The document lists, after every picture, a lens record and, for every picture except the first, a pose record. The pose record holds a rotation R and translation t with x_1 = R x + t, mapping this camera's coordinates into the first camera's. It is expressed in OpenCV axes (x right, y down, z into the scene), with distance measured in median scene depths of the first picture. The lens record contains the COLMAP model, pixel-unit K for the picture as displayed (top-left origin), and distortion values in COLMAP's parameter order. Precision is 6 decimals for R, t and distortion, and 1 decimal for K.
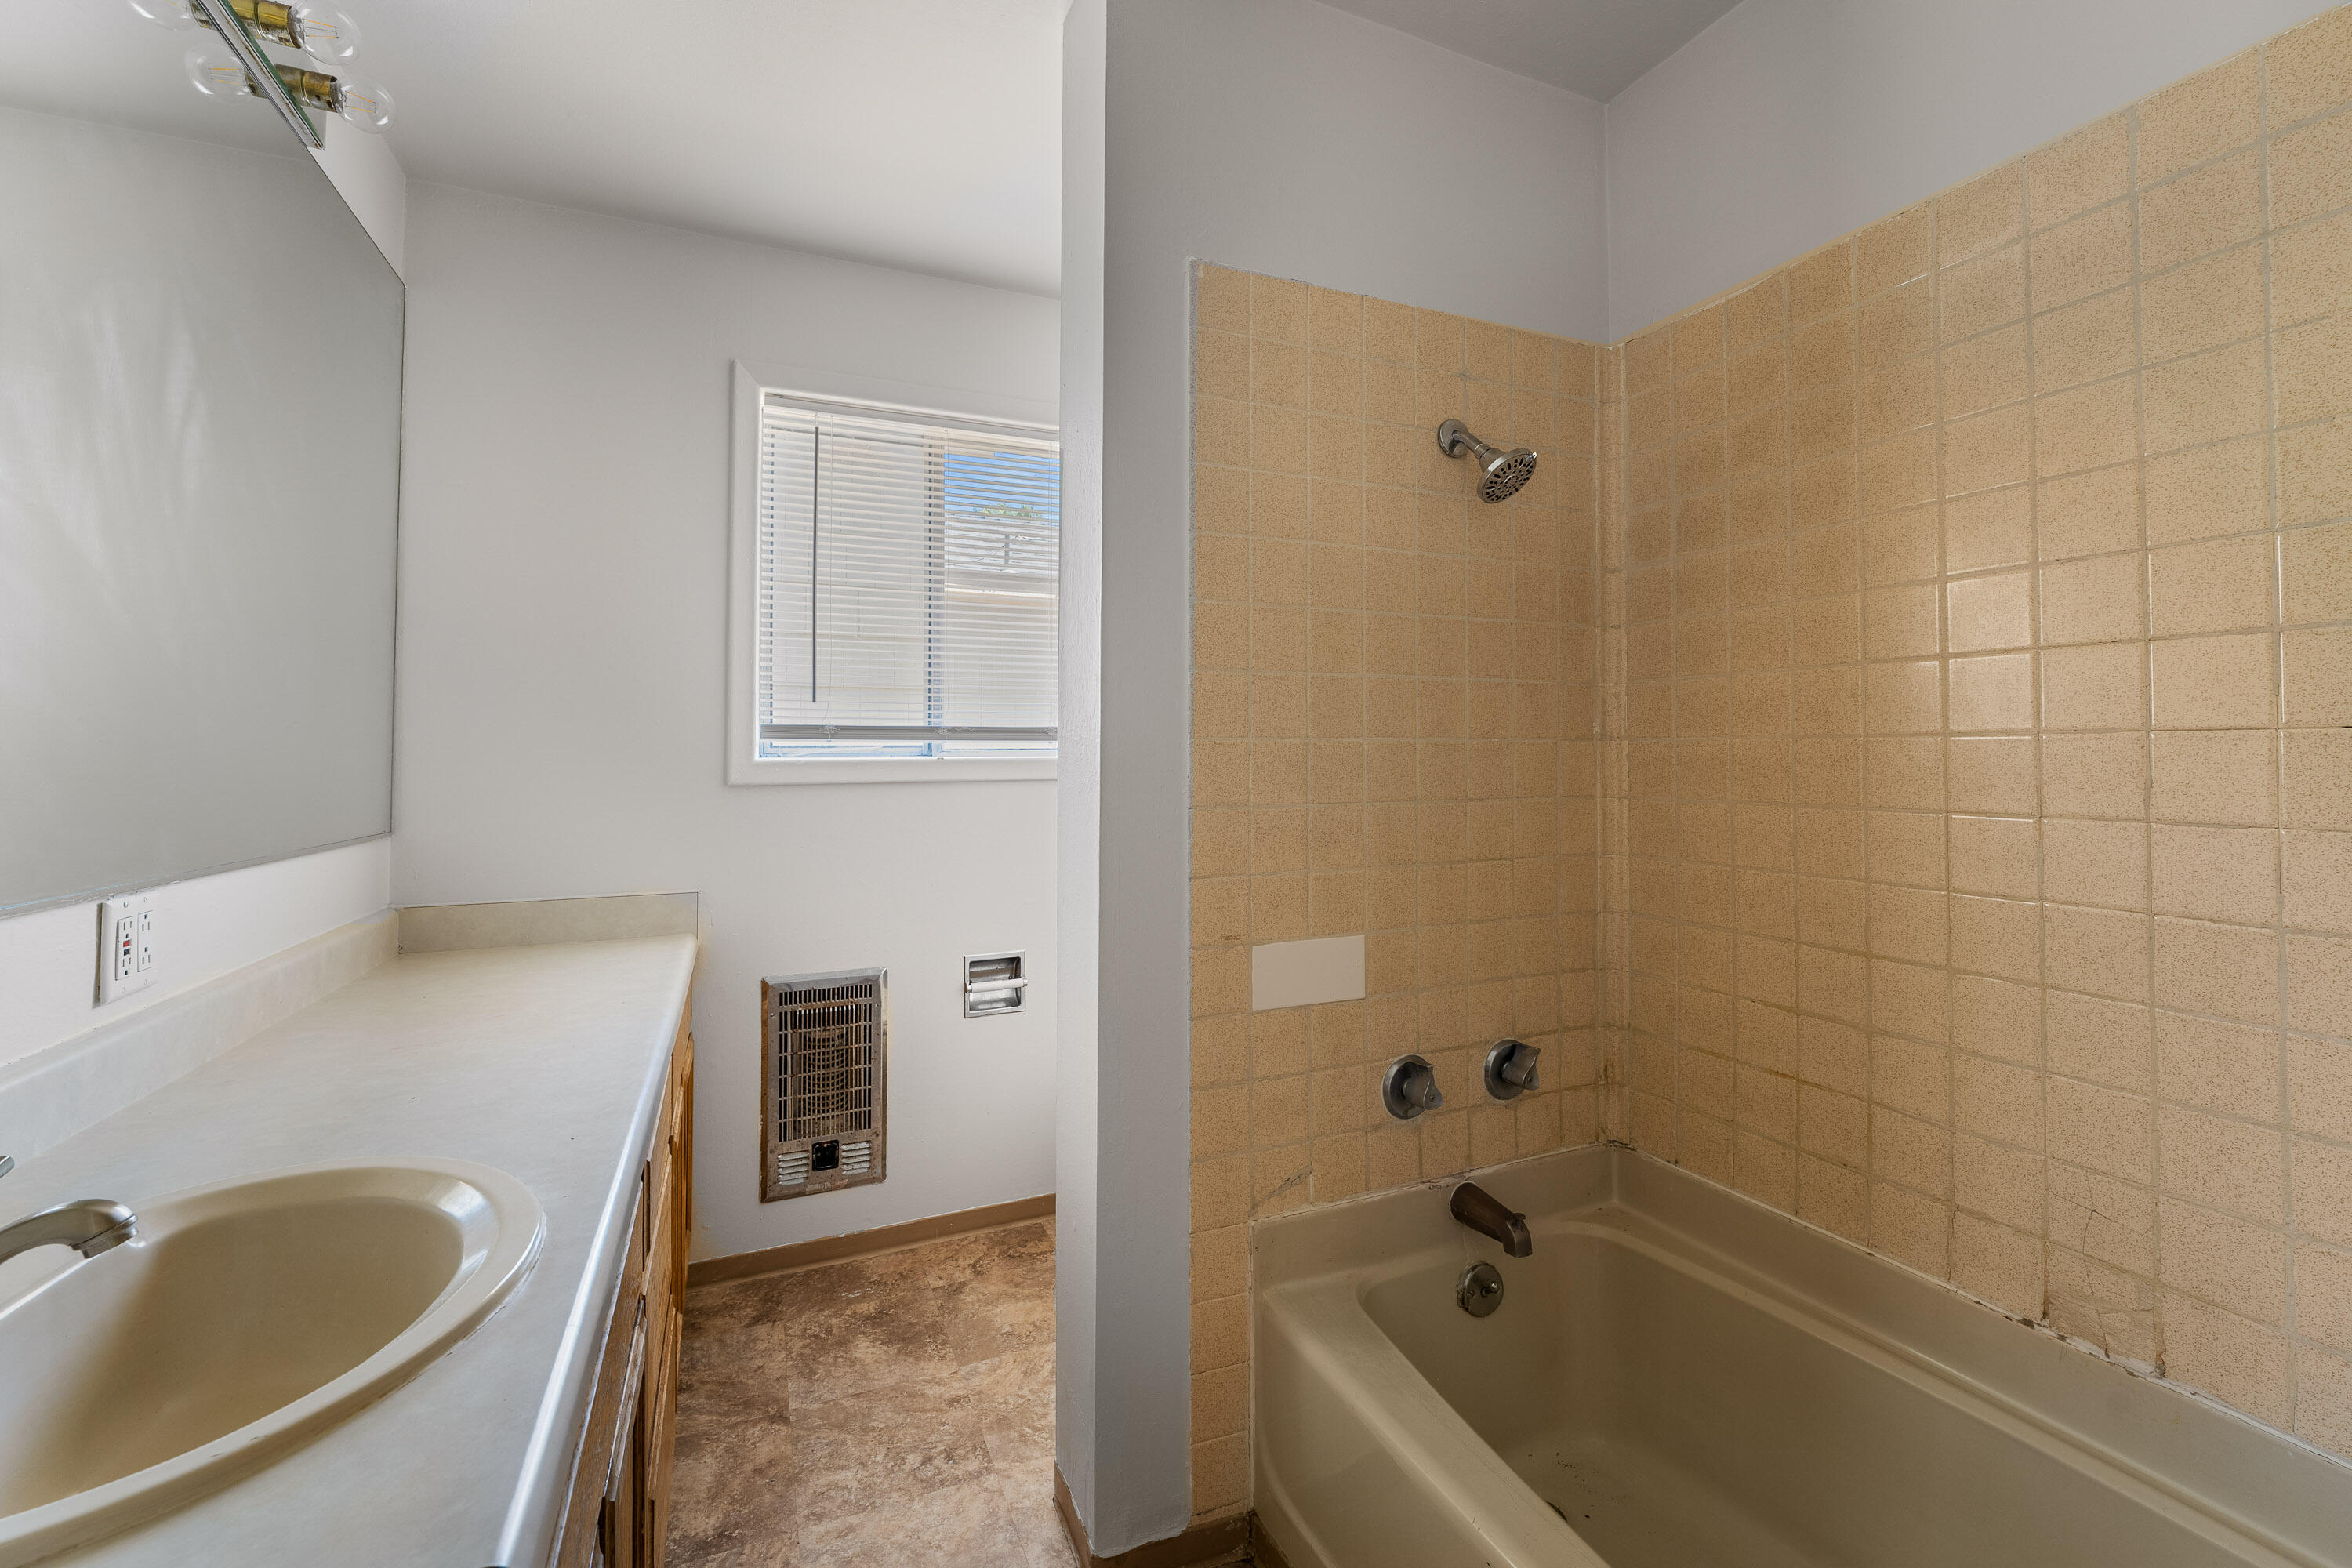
lens RADIAL K [[967.7, 0, 1193.0], [0, 967.7, 801.4], [0, 0, 1]] dist [-0.024705, 0.005575]
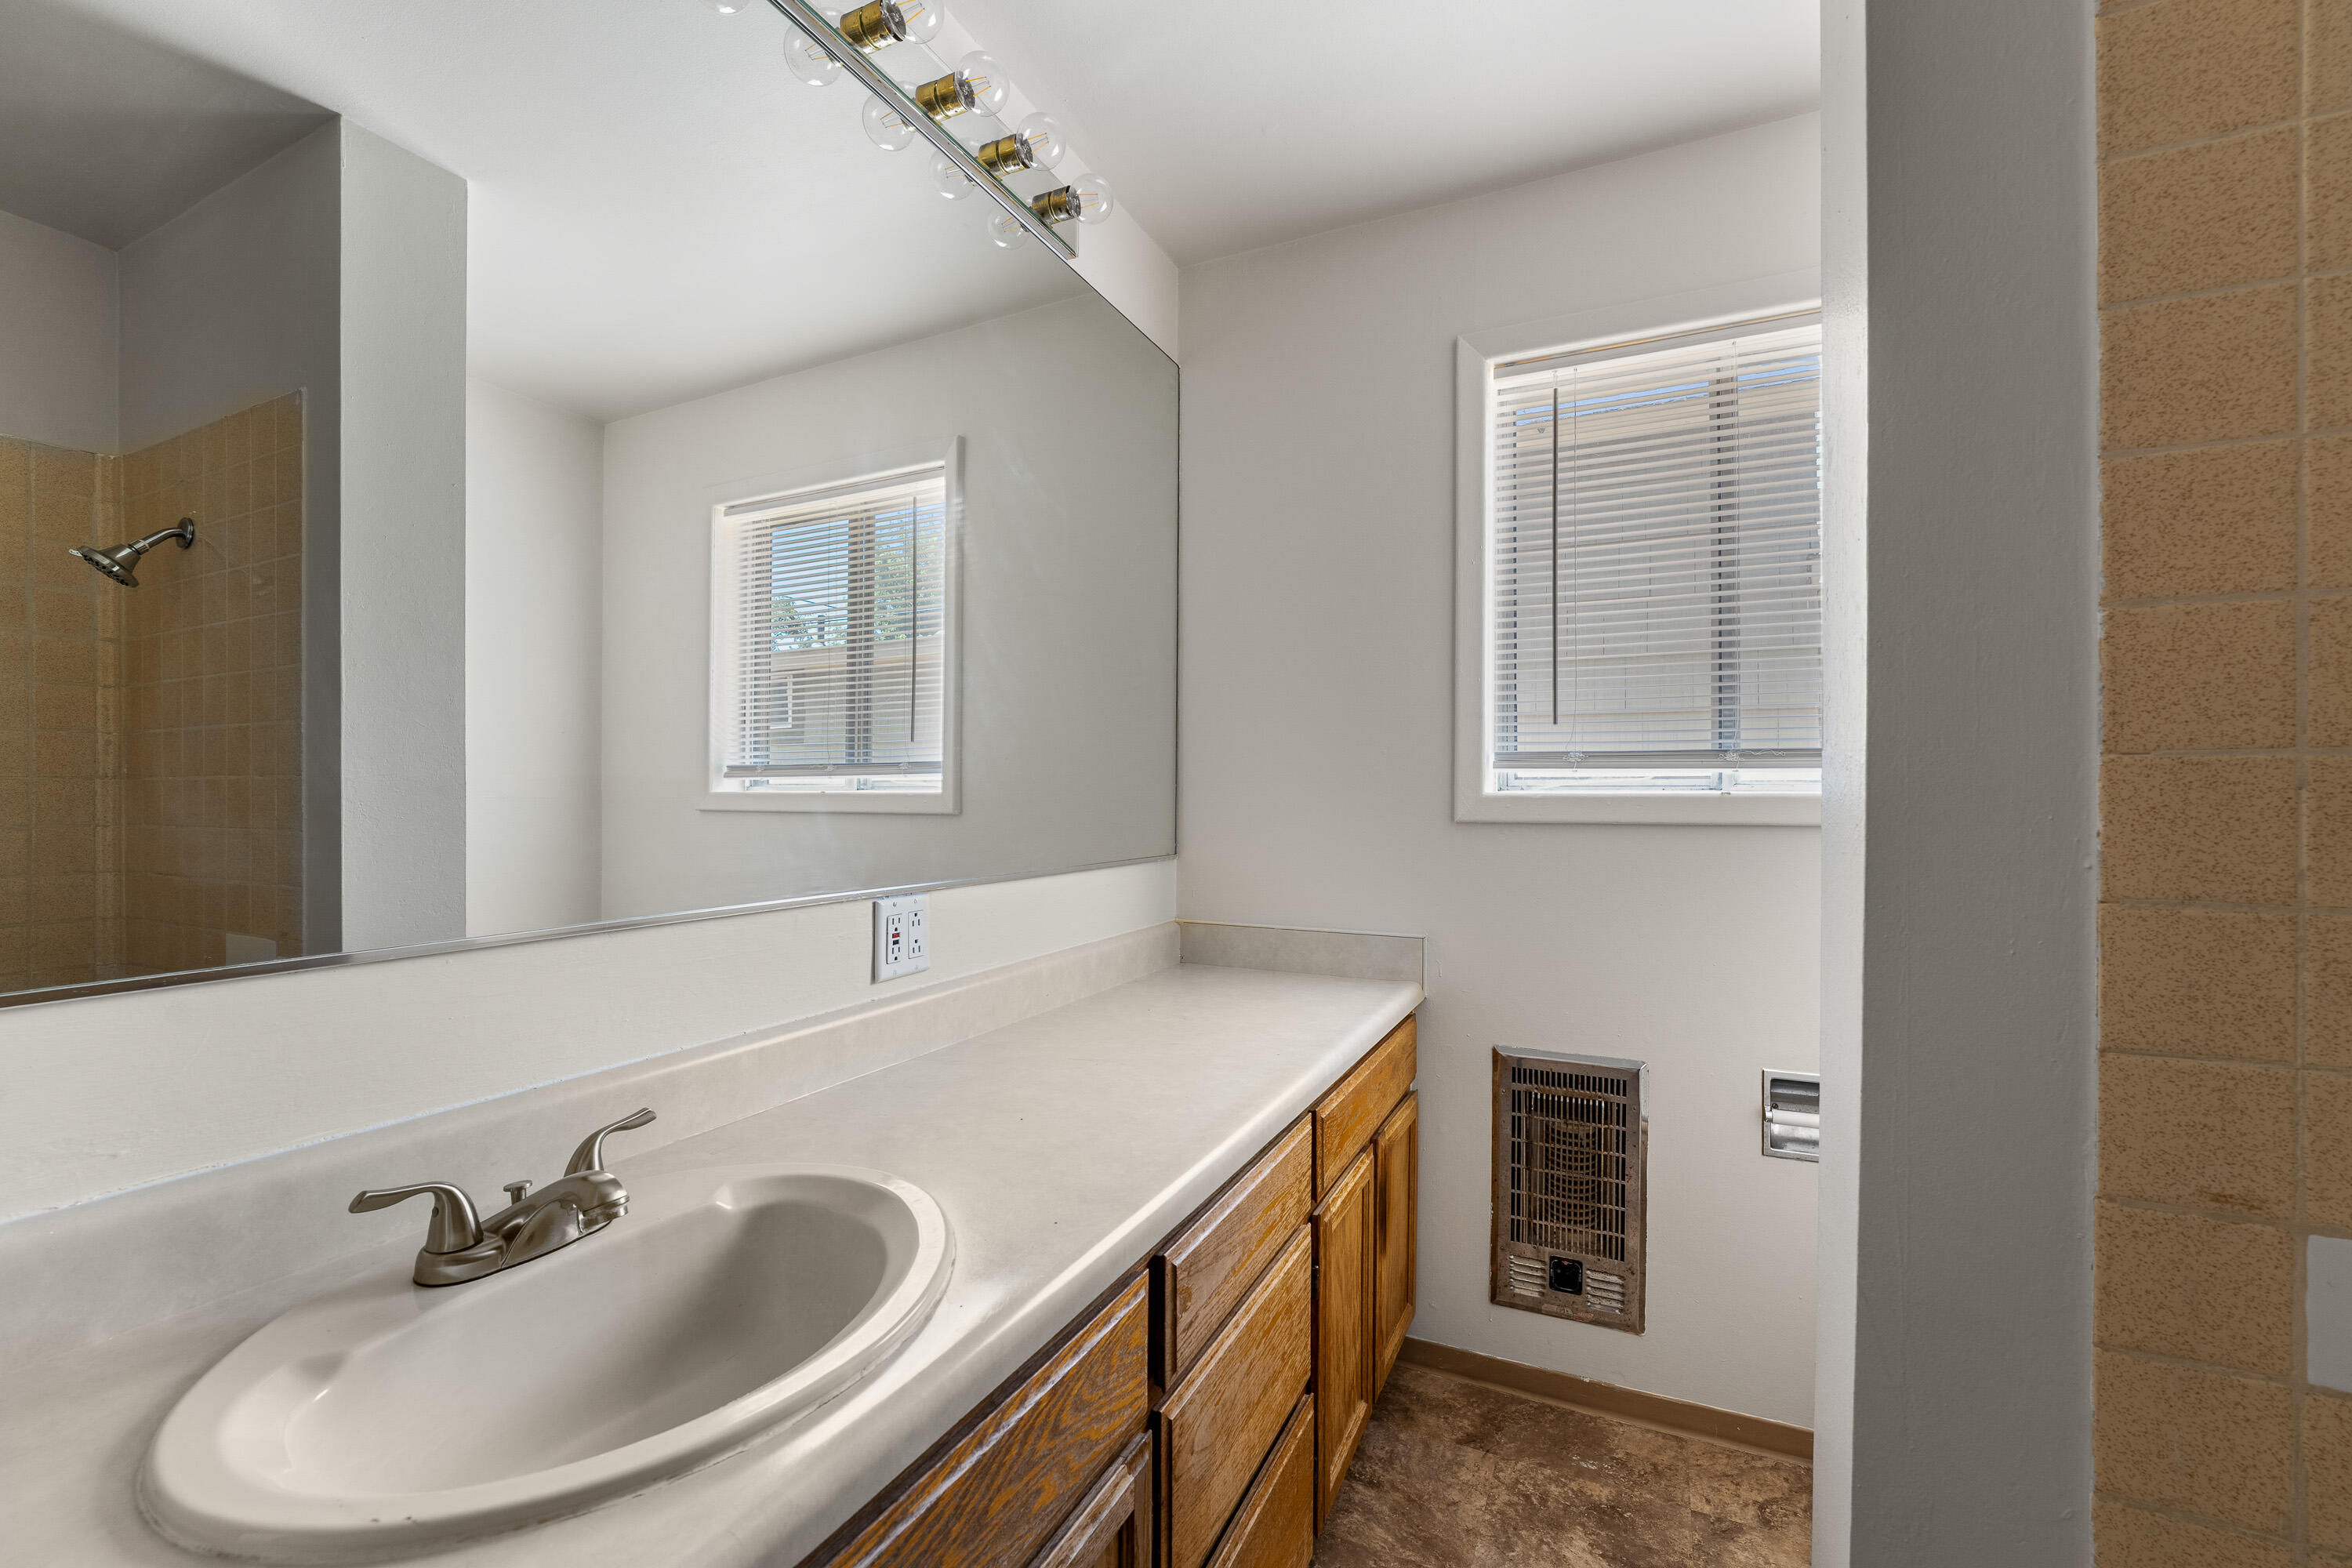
lens RADIAL K [[967.7, 0, 1193.0], [0, 967.7, 801.4], [0, 0, 1]] dist [-0.024705, 0.005575]
pose [[0.632728, 0.013598, -0.774255, 0.048438], [-0.041087, 0.999027, -0.016030, -0.010440], [0.773283, 0.041954, 0.632671, 0.238323]]
